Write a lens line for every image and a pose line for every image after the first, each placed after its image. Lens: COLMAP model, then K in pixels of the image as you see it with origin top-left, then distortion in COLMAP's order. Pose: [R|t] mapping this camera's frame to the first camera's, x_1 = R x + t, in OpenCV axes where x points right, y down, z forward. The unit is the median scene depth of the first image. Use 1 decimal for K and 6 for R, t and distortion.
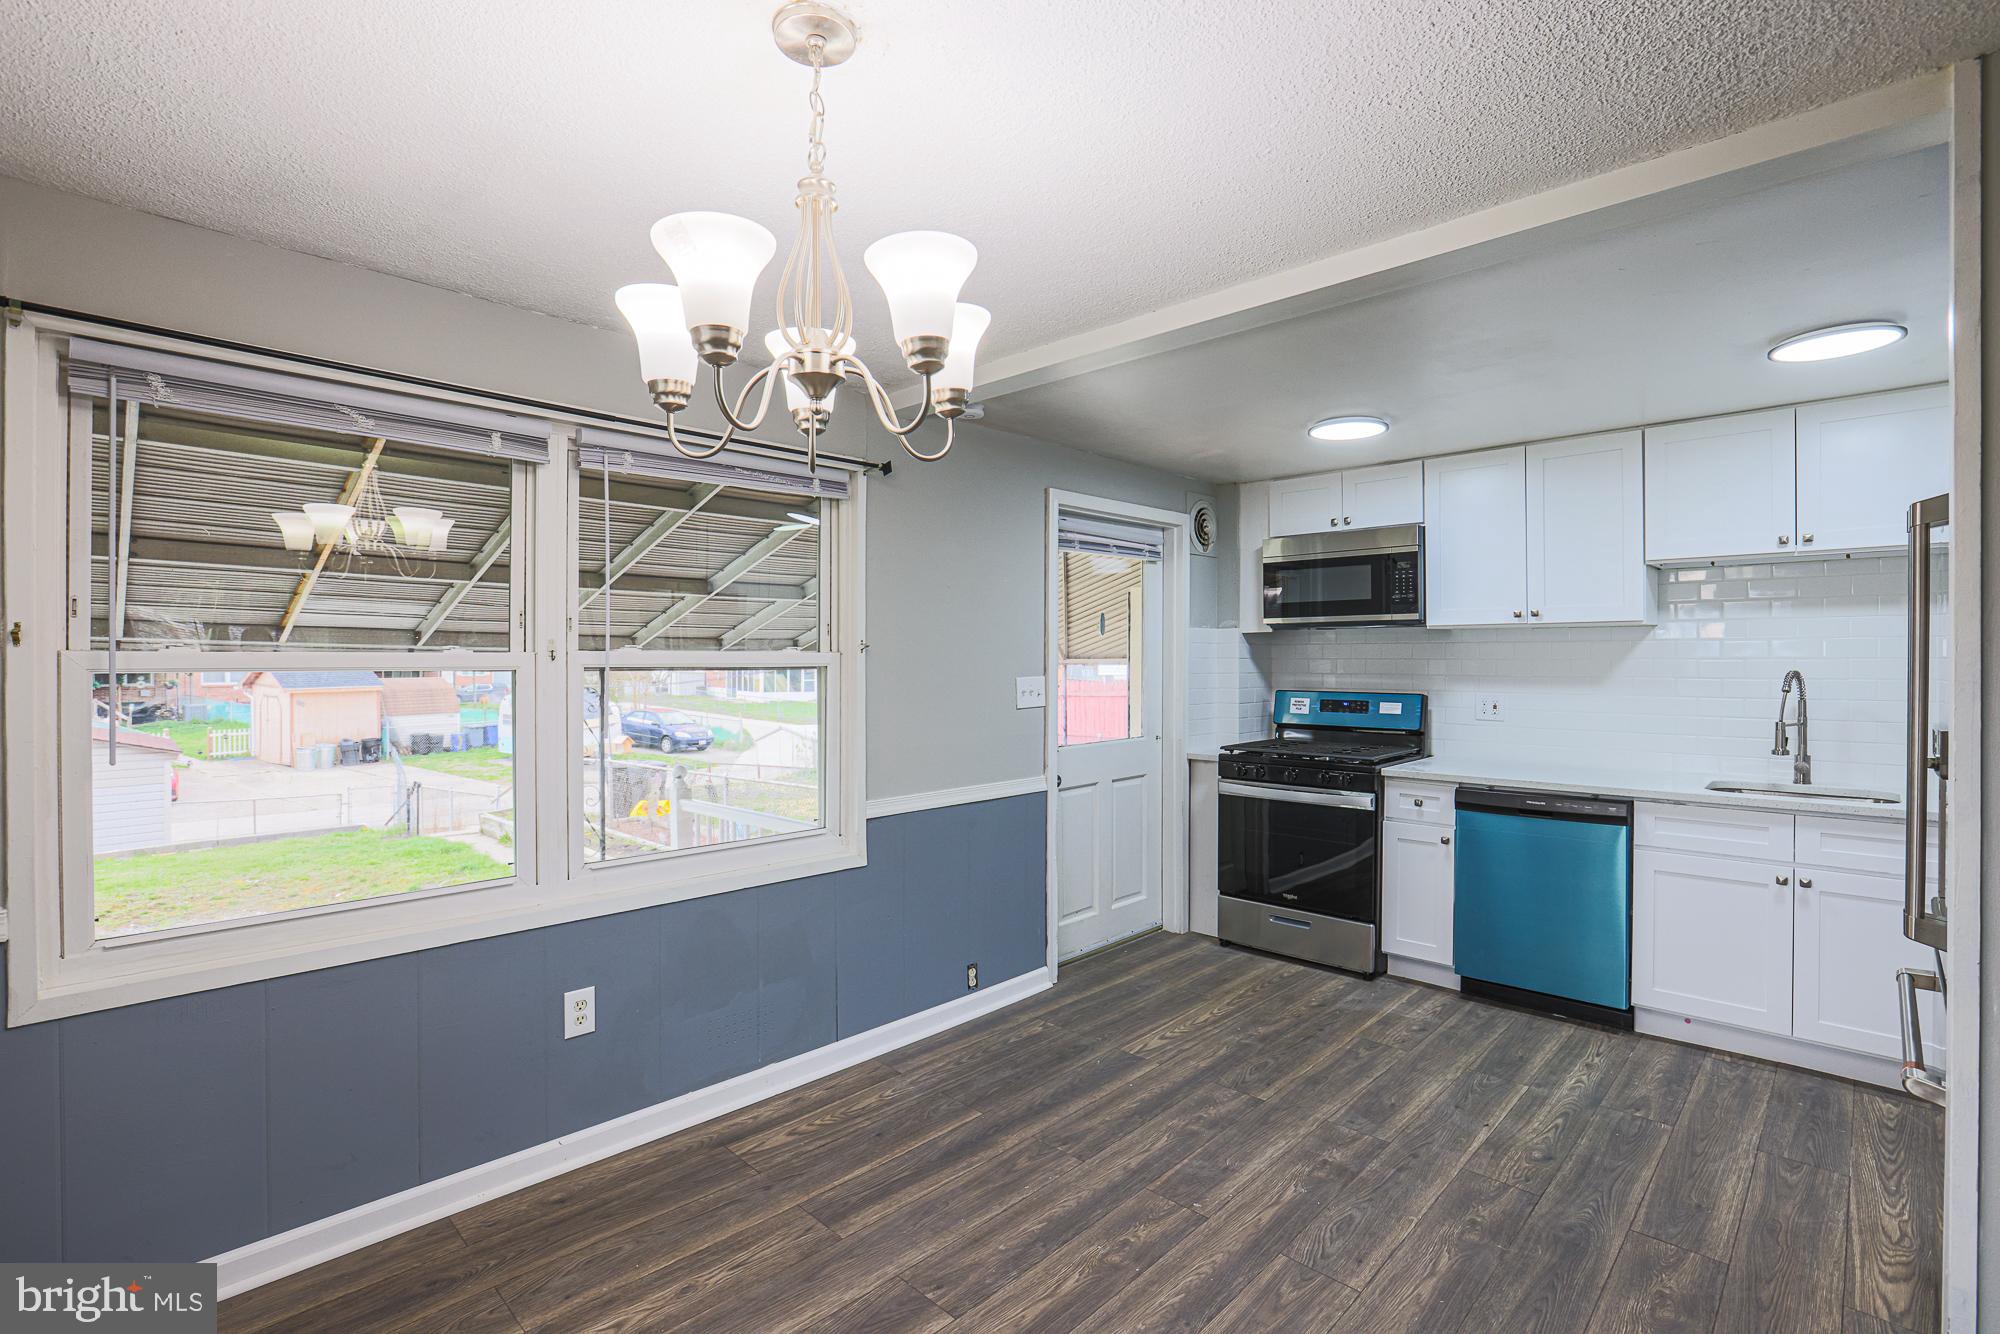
lens RADIAL K [[894.1, 0, 1034.4], [0, 894.1, 662.0], [0, 0, 1]] dist [-0.049557, 0.008980]
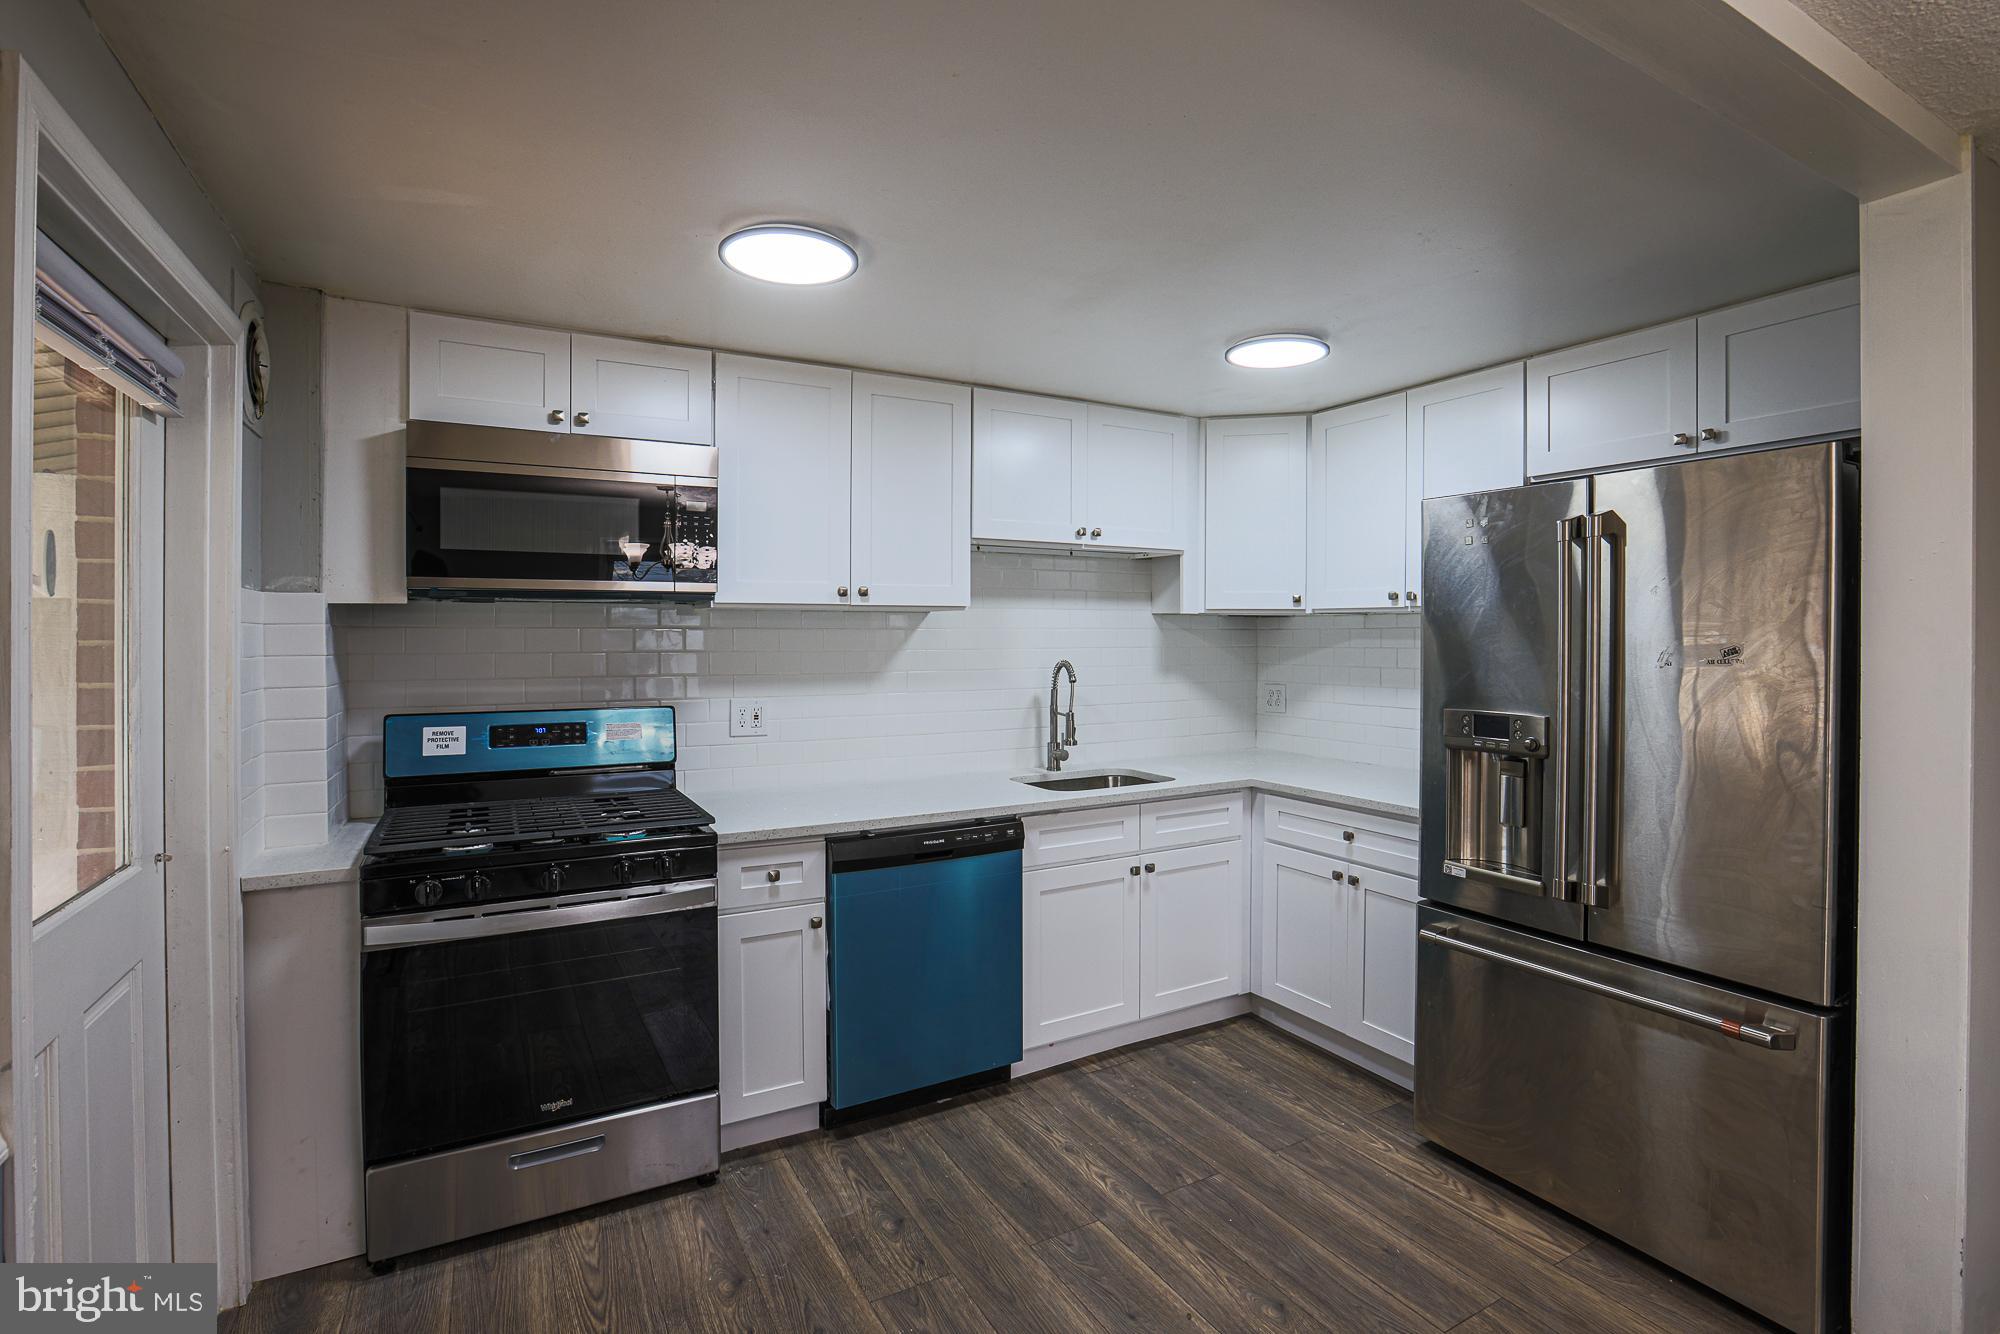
lens RADIAL K [[923.5, 0, 1010.7], [0, 923.5, 636.4], [0, 0, 1]] dist [-0.054996, 0.017955]
pose [[0.304857, -0.000839, 0.952398, -0.162868], [0.006811, 0.999976, -0.001300, -0.015463], [-0.952374, 0.006883, 0.304855, 0.666903]]
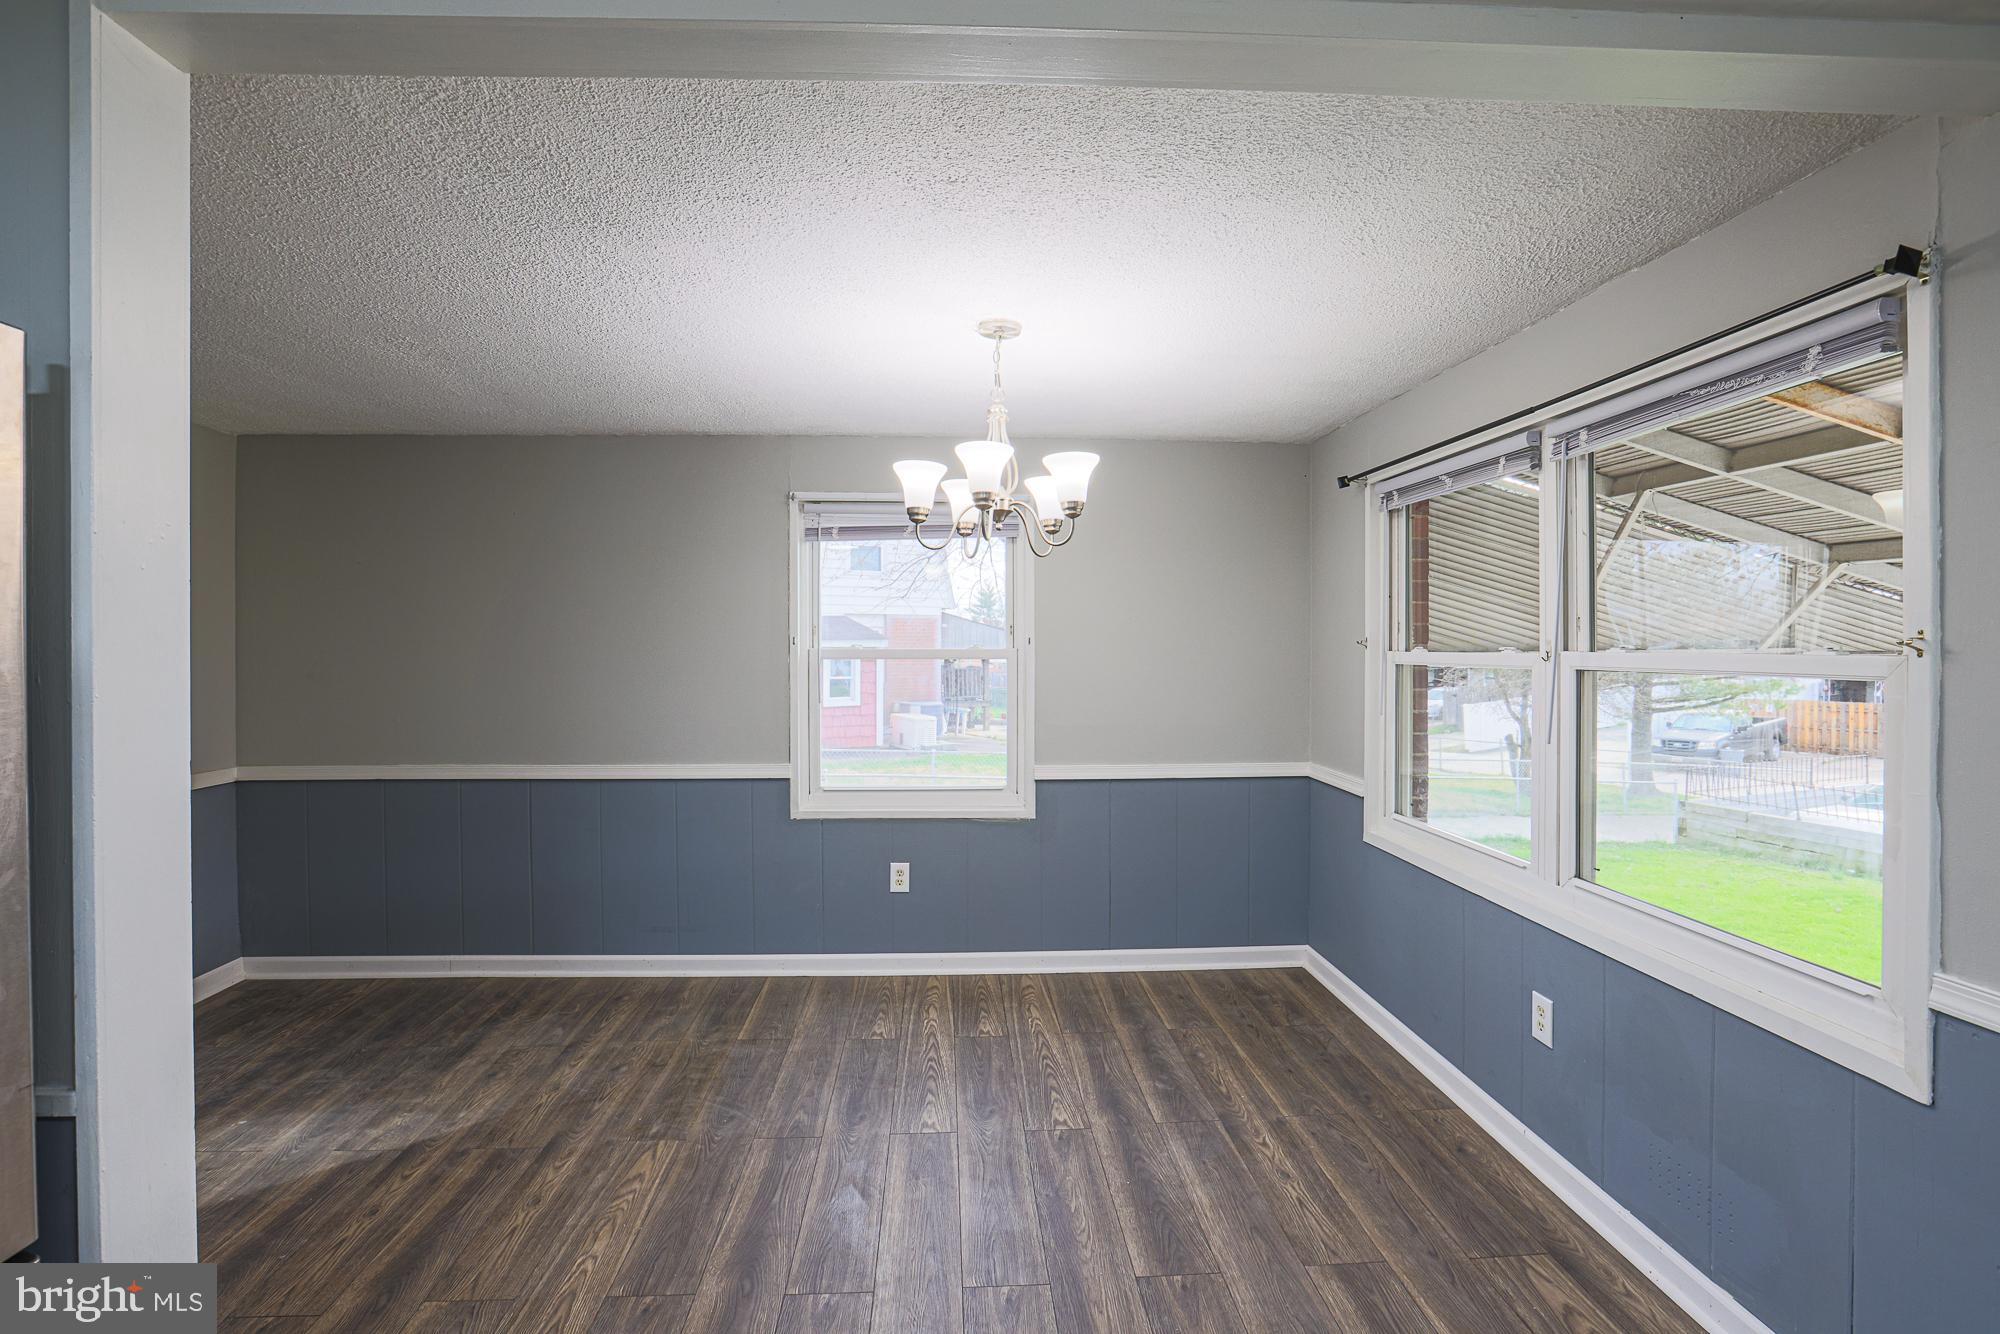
lens RADIAL K [[929.9, 0, 1002.6], [0, 929.9, 656.2], [0, 0, 1]] dist [-0.040151, 0.011965]
pose [[-0.685722, 0.007324, -0.727827, 0.427758], [-0.002840, 0.999915, 0.012738, -0.013446], [0.727858, 0.010802, -0.685643, 0.836933]]
